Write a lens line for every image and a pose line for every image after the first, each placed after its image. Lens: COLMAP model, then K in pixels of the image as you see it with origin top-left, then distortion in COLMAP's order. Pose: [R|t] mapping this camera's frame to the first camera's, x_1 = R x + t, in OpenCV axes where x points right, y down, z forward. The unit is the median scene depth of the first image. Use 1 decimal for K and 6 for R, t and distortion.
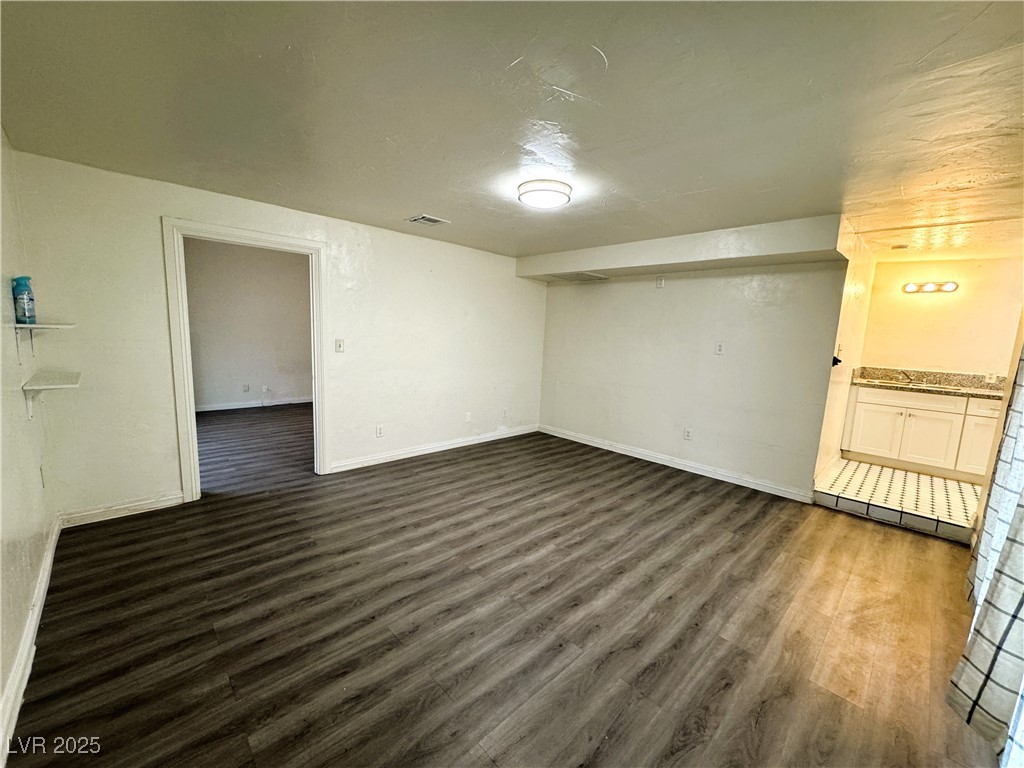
lens RADIAL K [[408.3, 0, 512.0], [0, 408.3, 384.0], [0, 0, 1]] dist [-0.001127, -0.000069]
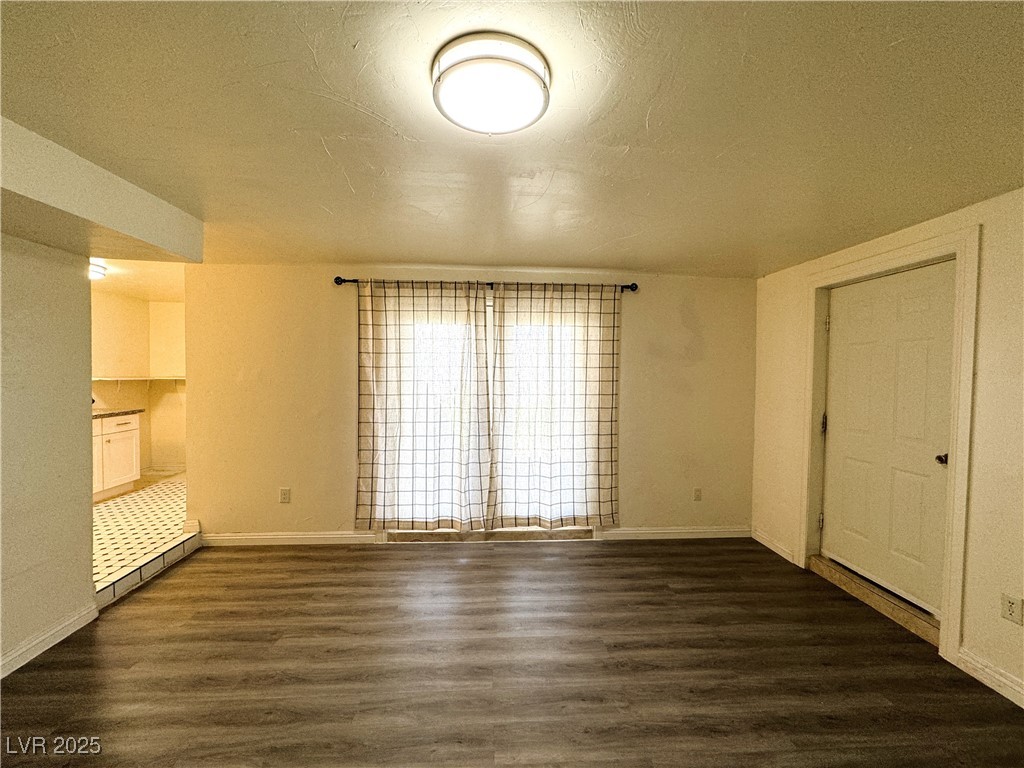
lens RADIAL K [[408.3, 0, 512.0], [0, 408.3, 384.0], [0, 0, 1]] dist [-0.001127, -0.000069]
pose [[-0.761224, -0.072088, 0.644470, -0.218925], [0.041689, 0.986307, 0.159566, -0.188361], [-0.647148, 0.148332, -0.747795, 1.197615]]
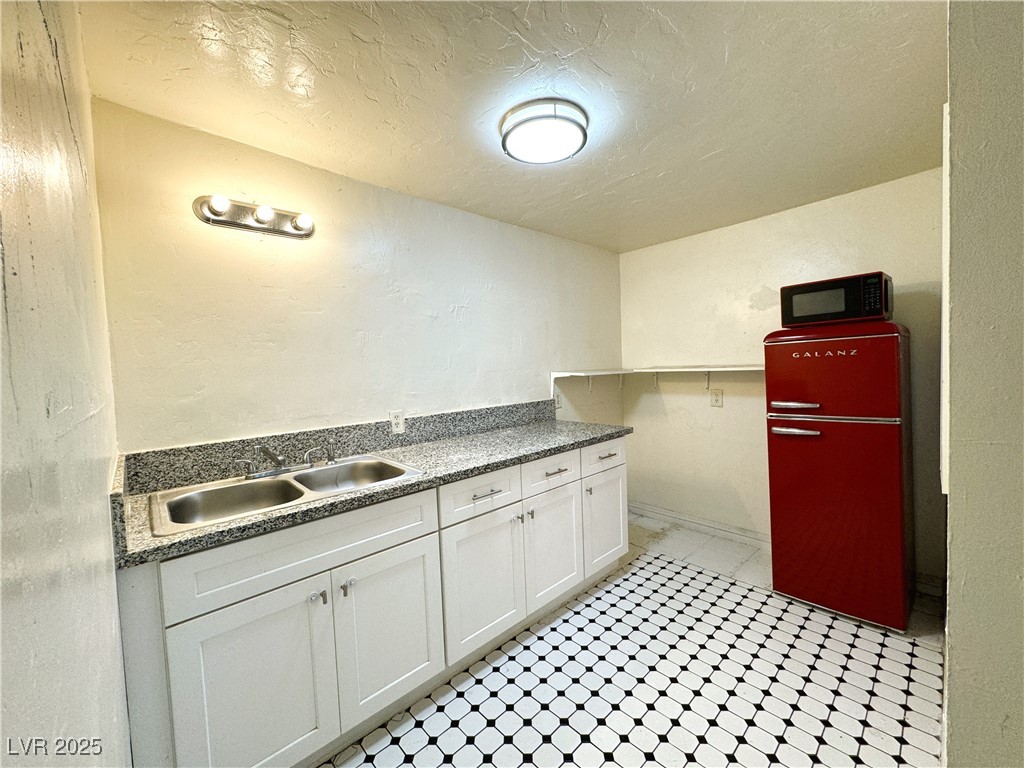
lens RADIAL K [[408.3, 0, 512.0], [0, 408.3, 384.0], [0, 0, 1]] dist [-0.001127, -0.000069]
pose [[0.022142, -0.086922, 0.995969, 0.946551], [0.173743, 0.981389, 0.081787, -0.109720], [-0.984542, 0.171232, 0.036832, 1.157704]]
